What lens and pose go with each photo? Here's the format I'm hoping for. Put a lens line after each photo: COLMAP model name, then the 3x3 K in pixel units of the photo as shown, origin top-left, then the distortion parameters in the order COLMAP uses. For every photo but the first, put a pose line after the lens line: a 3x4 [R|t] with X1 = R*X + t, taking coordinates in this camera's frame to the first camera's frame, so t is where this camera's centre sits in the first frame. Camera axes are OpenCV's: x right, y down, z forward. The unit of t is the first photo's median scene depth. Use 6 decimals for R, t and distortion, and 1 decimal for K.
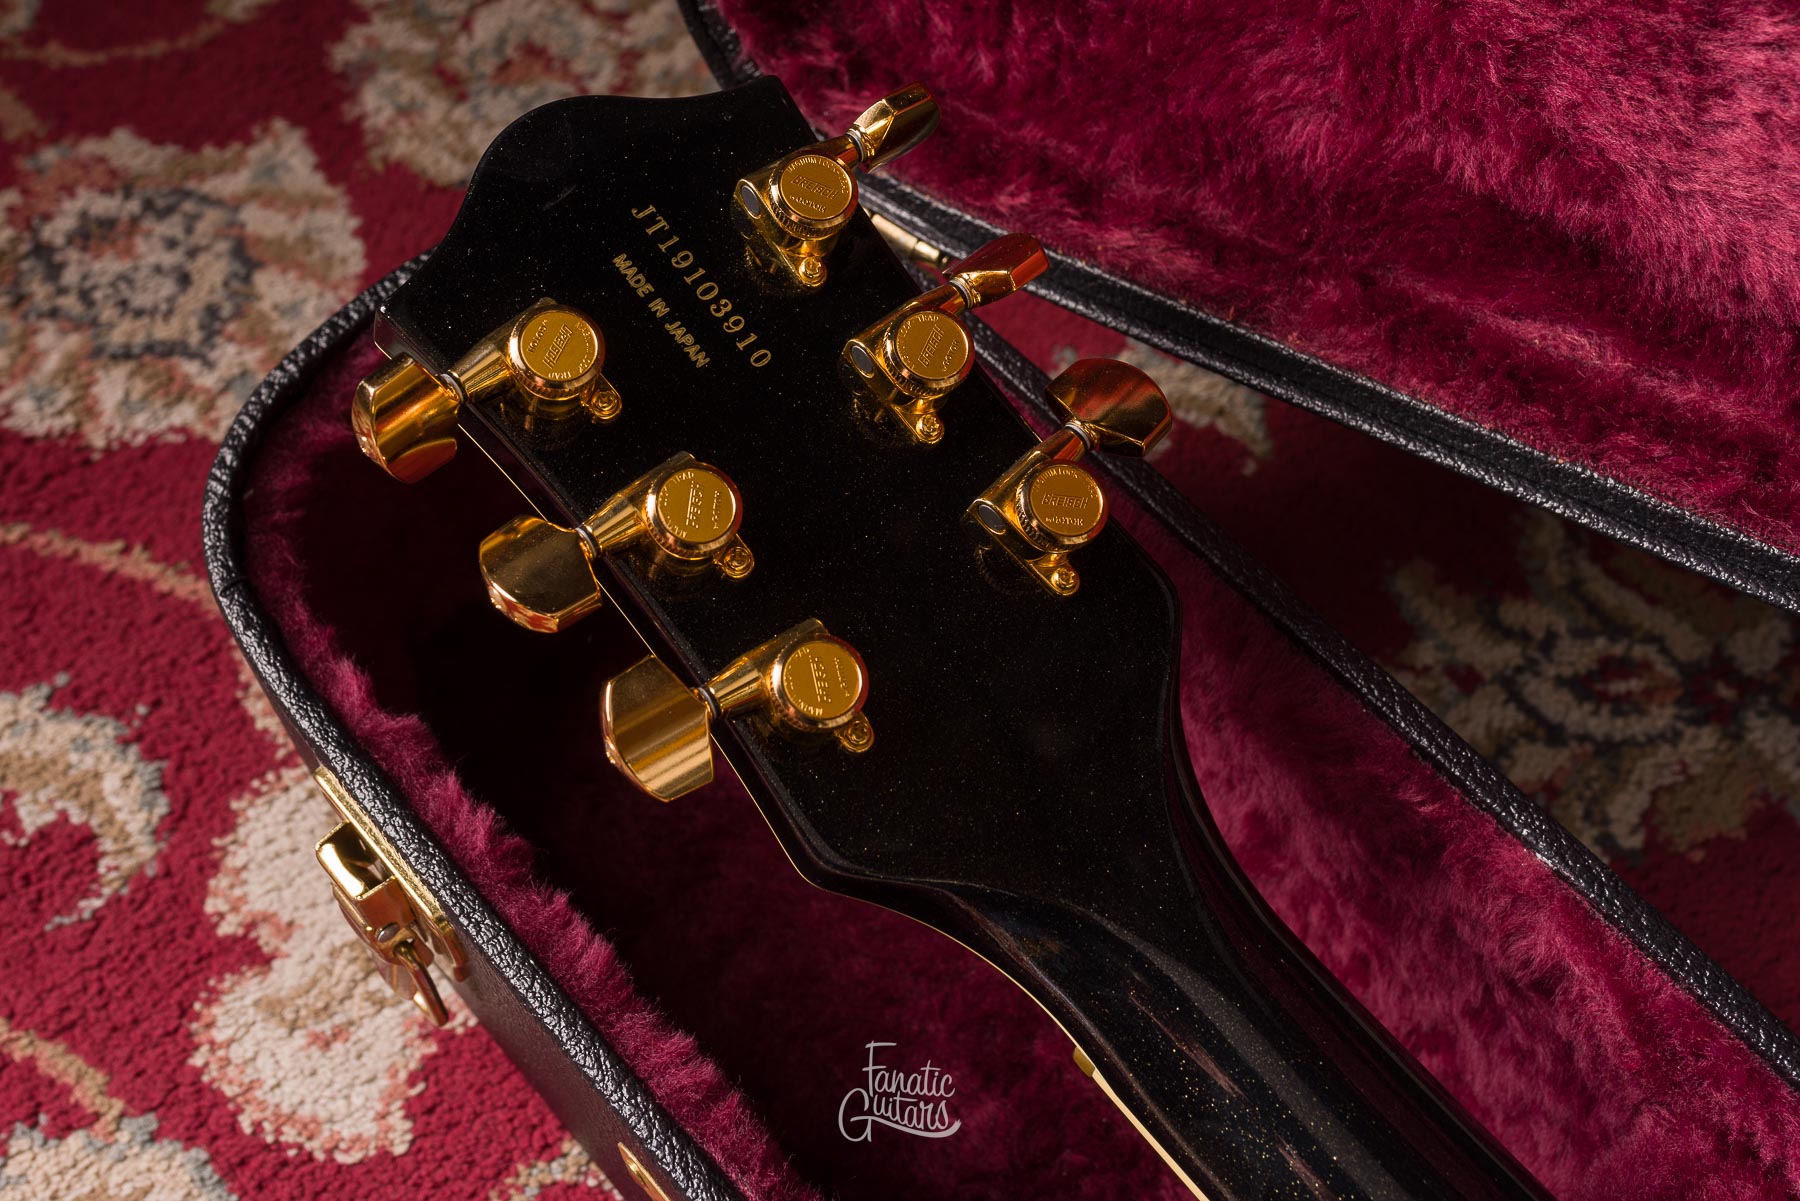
lens RADIAL K [[2189.4, 0, 841.4], [0, 2189.4, 467.8], [0, 0, 1]] dist [0.006904, -0.010104]
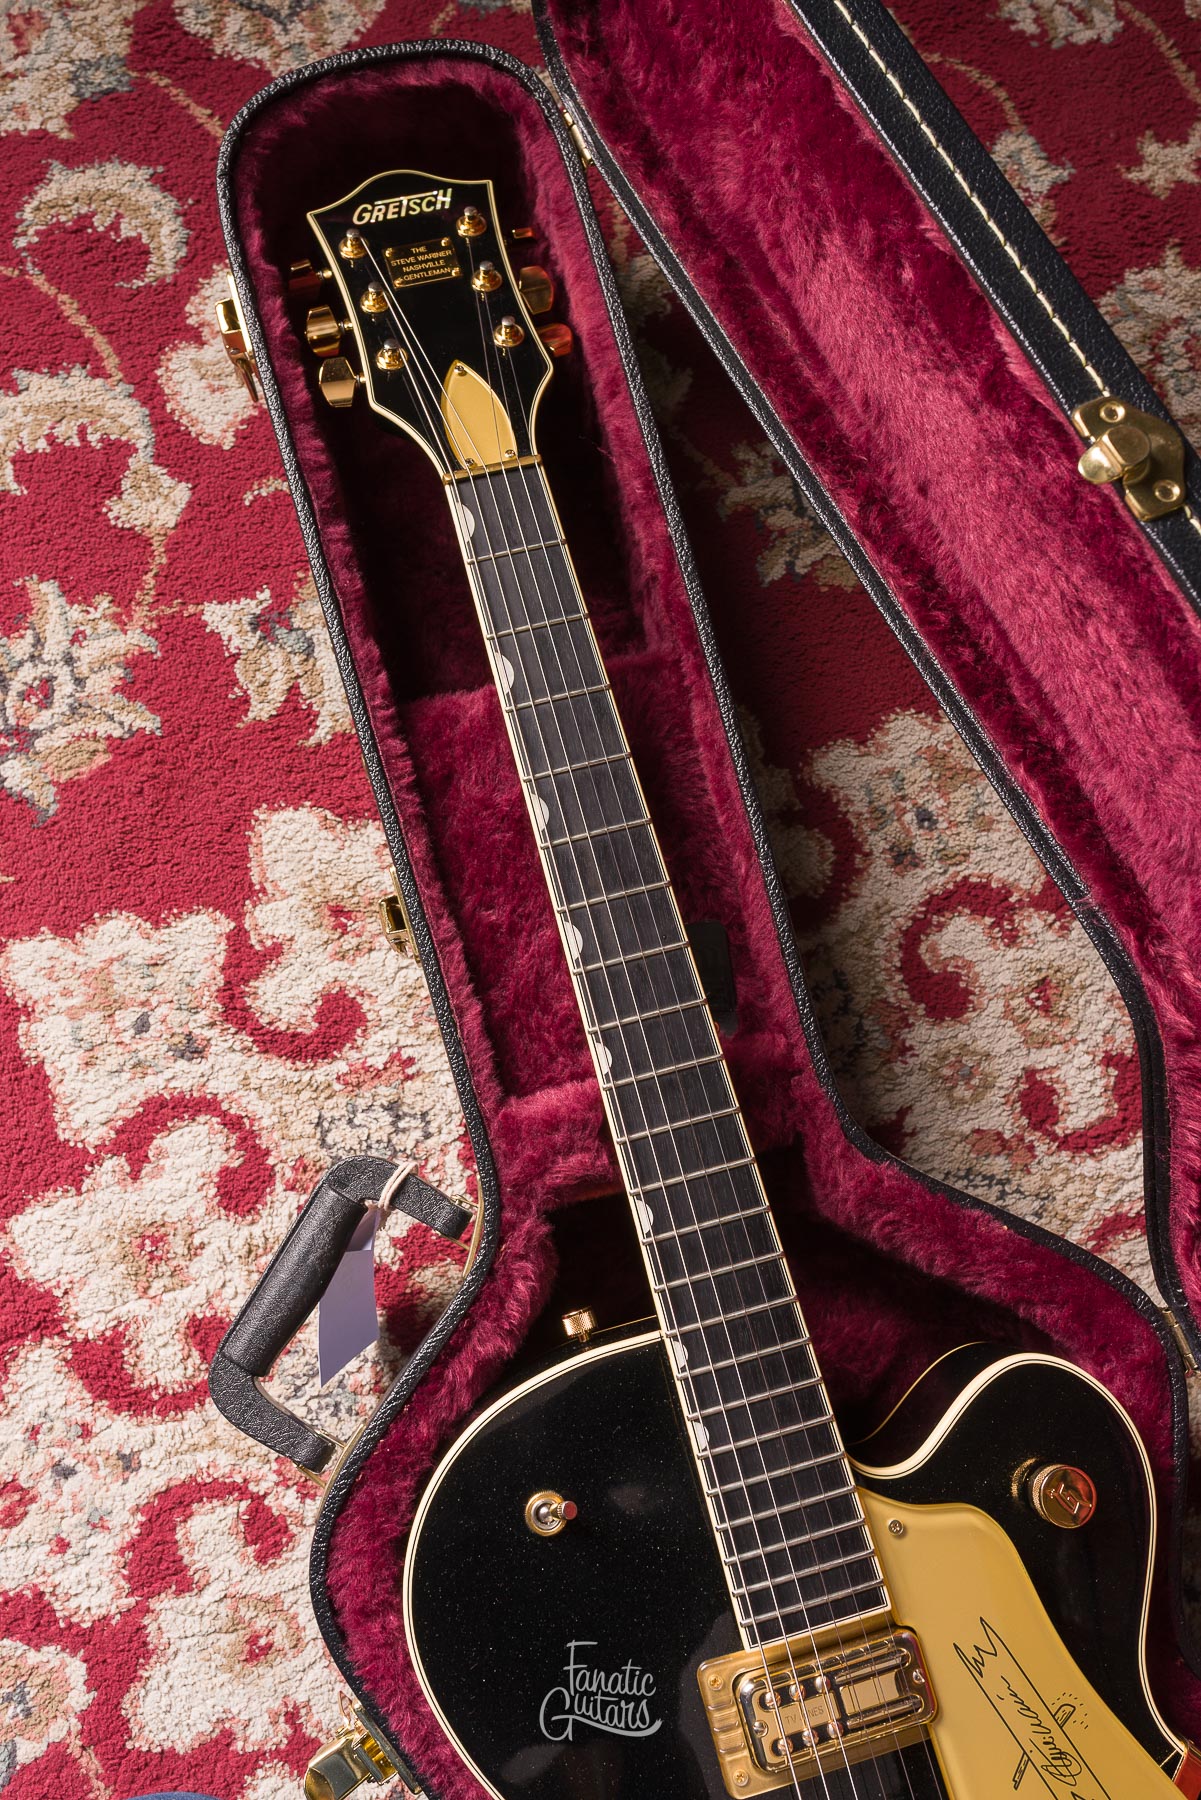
lens RADIAL K [[1736.2, 0, 600.4], [0, 1736.2, 905.4], [0, 0, 1]] dist [-0.000058, -0.000390]
pose [[0.900449, 0.434958, 0.001904, 0.333237], [-0.395449, 0.816818, 0.420034, -0.199699], [0.181142, -0.378972, 0.907506, -0.704386]]
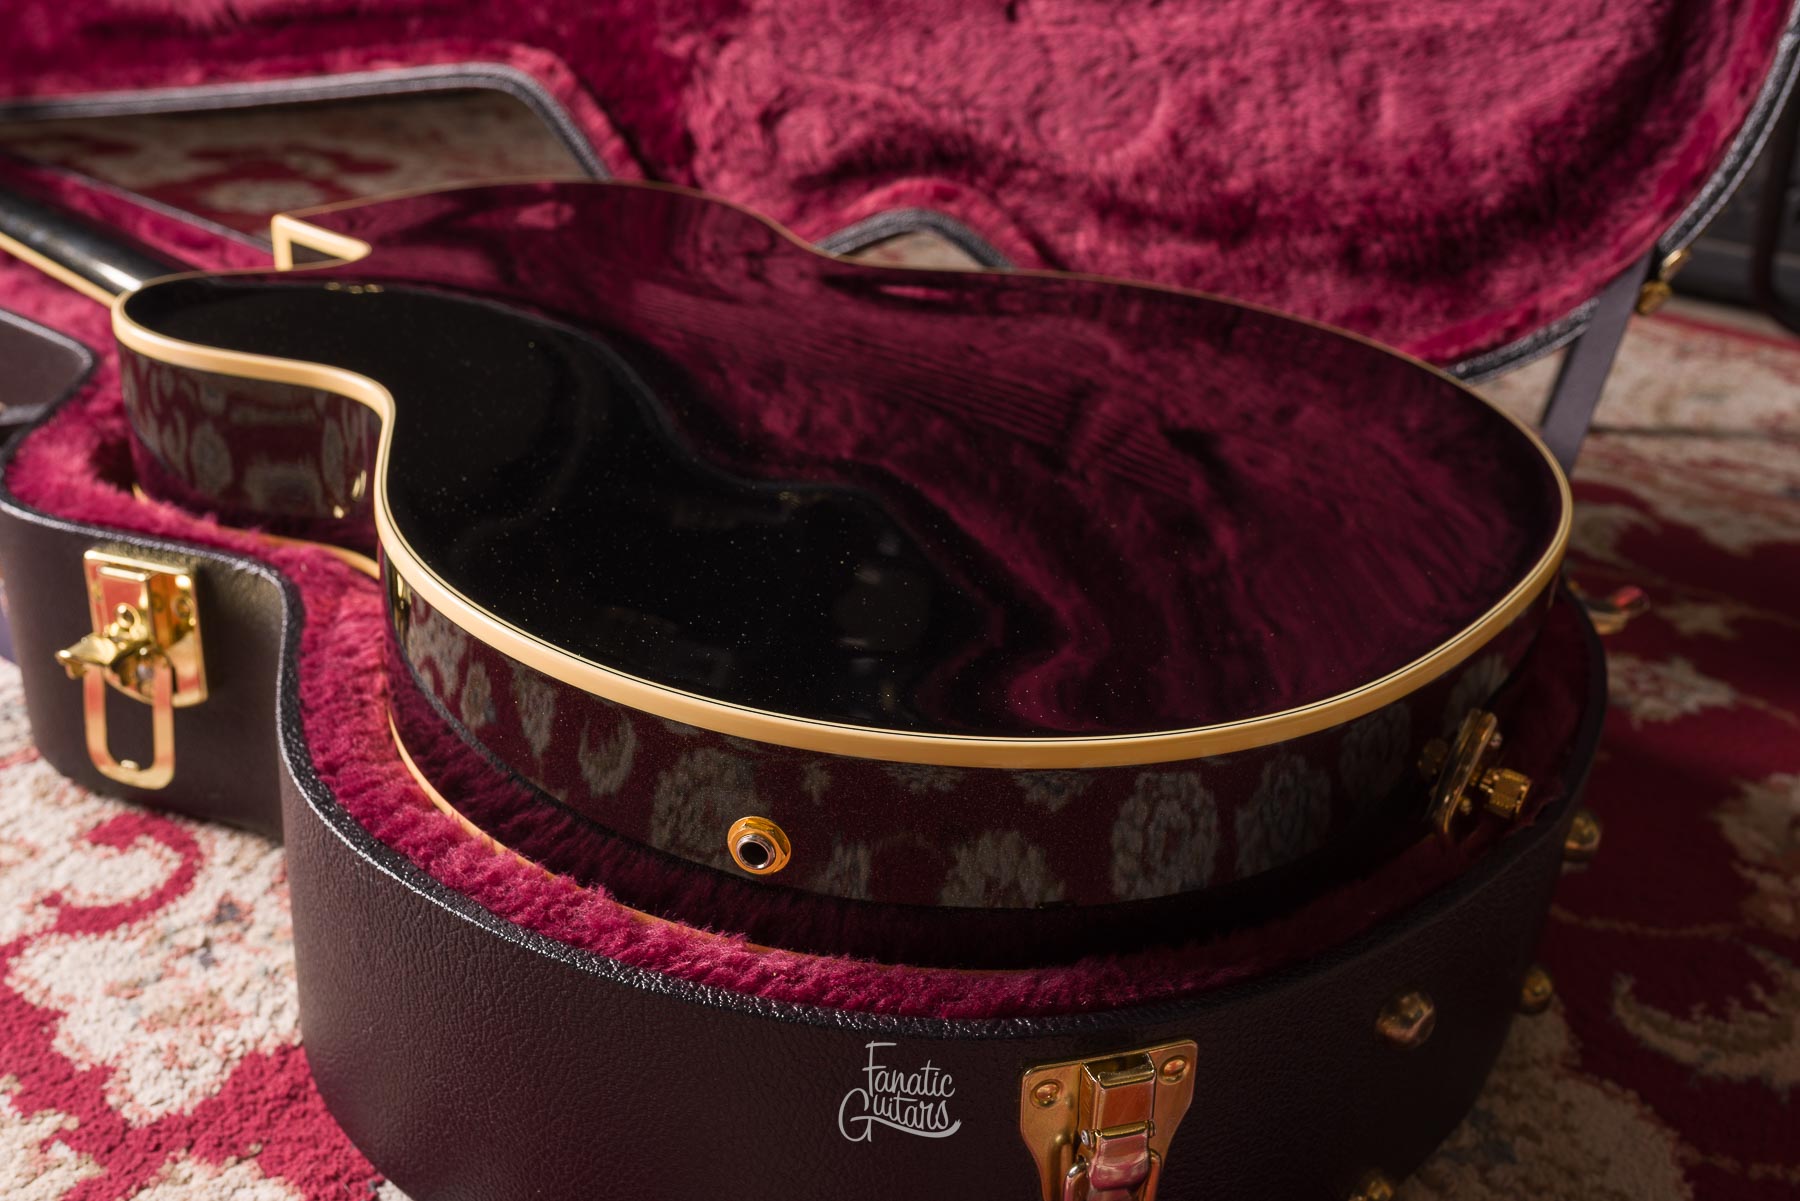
lens RADIAL K [[1768.6, 0, 898.6], [0, 1768.6, 603.7], [0, 0, 1]] dist [0.005796, -0.012170]
pose [[0.976863, -0.023944, 0.212520, 0.710799], [0.122804, 0.876360, -0.465739, 1.588735], [-0.175092, 0.481061, 0.859024, -0.854930]]
